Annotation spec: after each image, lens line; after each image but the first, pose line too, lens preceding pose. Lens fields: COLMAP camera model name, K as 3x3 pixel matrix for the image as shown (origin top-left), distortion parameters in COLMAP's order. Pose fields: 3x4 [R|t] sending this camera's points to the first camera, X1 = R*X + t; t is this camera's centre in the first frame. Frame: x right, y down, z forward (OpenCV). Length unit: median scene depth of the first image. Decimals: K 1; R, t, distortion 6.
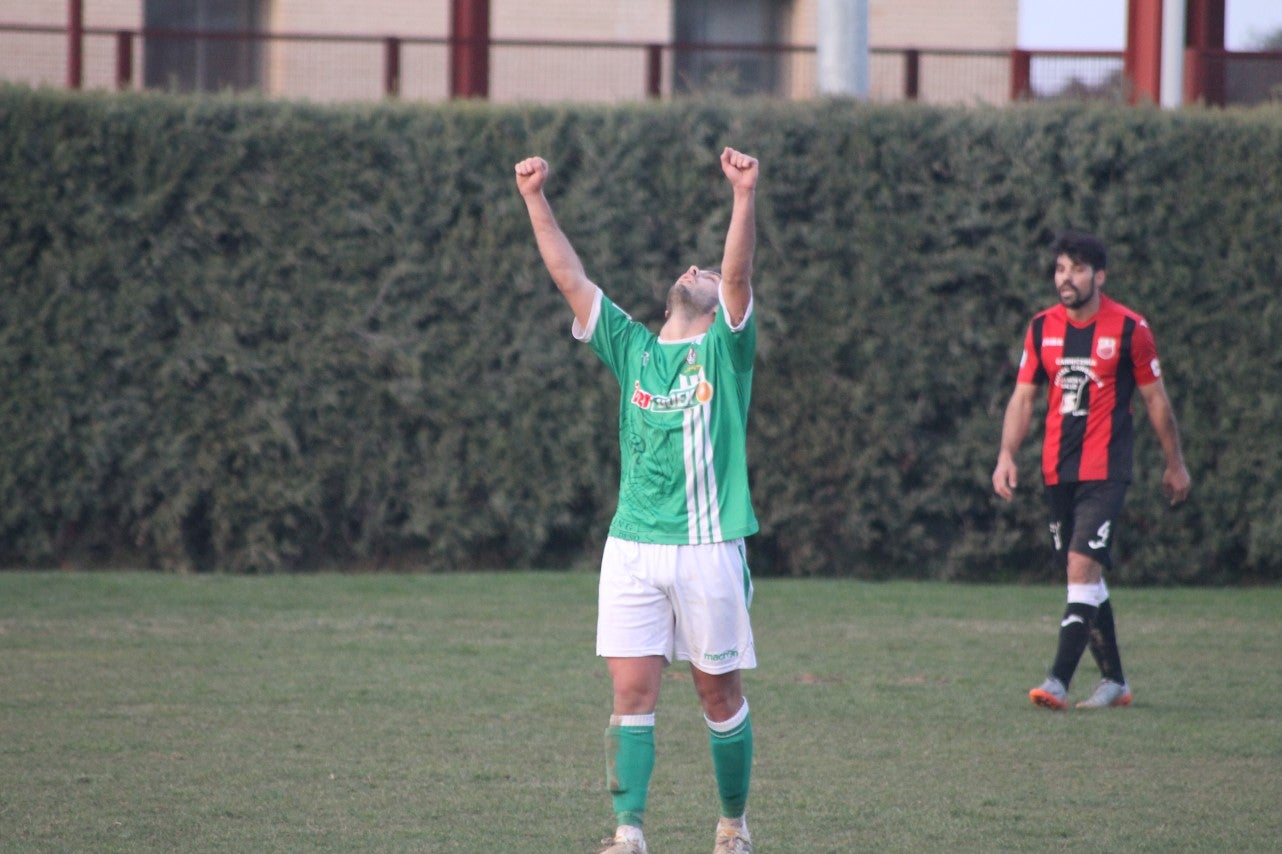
lens RADIAL K [[6853.5, 0, 641.0], [0, 6853.5, 427.0], [0, 0, 1]] dist [0.841611, 15.902352]
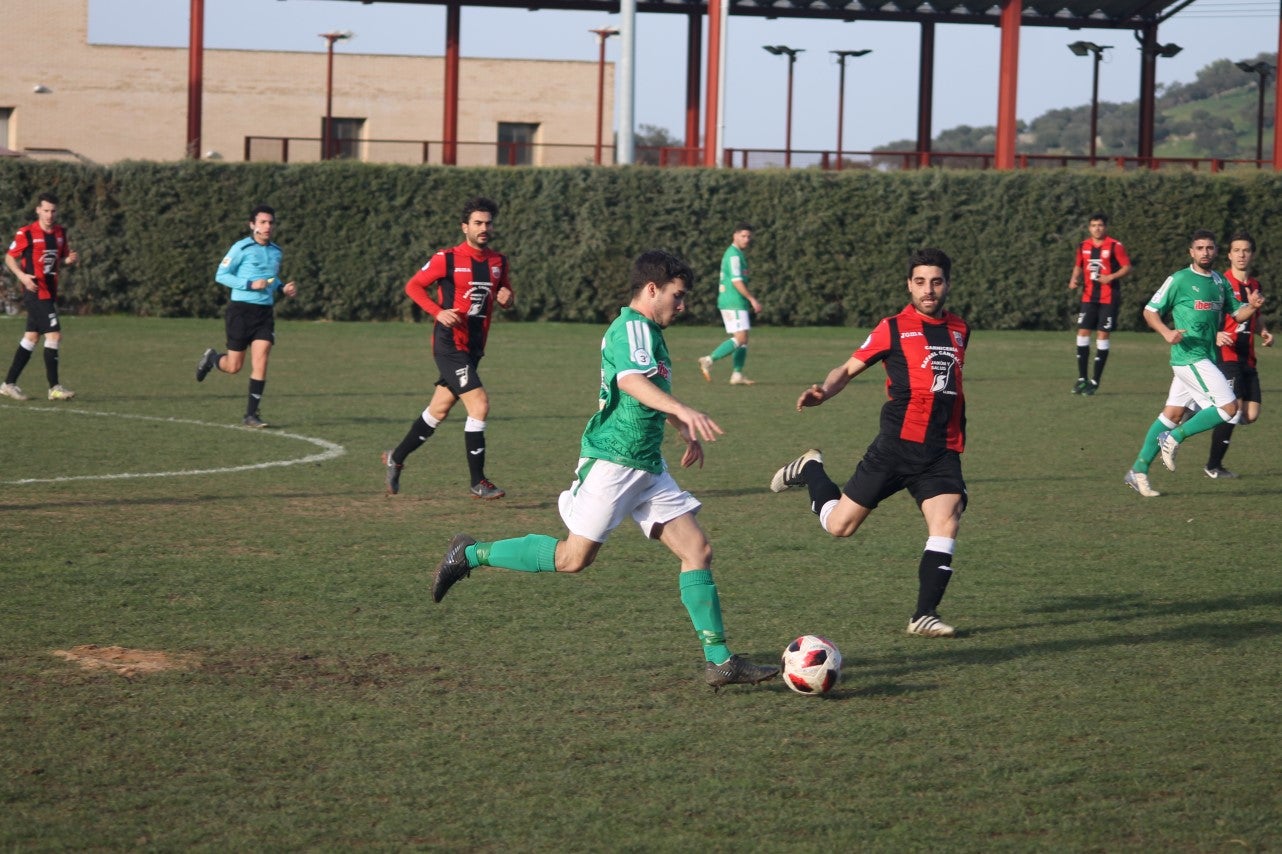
lens RADIAL K [[4342.7, 0, 641.0], [0, 4342.7, 427.0], [0, 0, 1]] dist [0.133662, -4.286496]
pose [[0.995310, -0.005763, 0.096570, -0.150735], [0.004270, 0.999868, 0.015657, 0.037556], [-0.096648, -0.015171, 0.995203, -0.910919]]
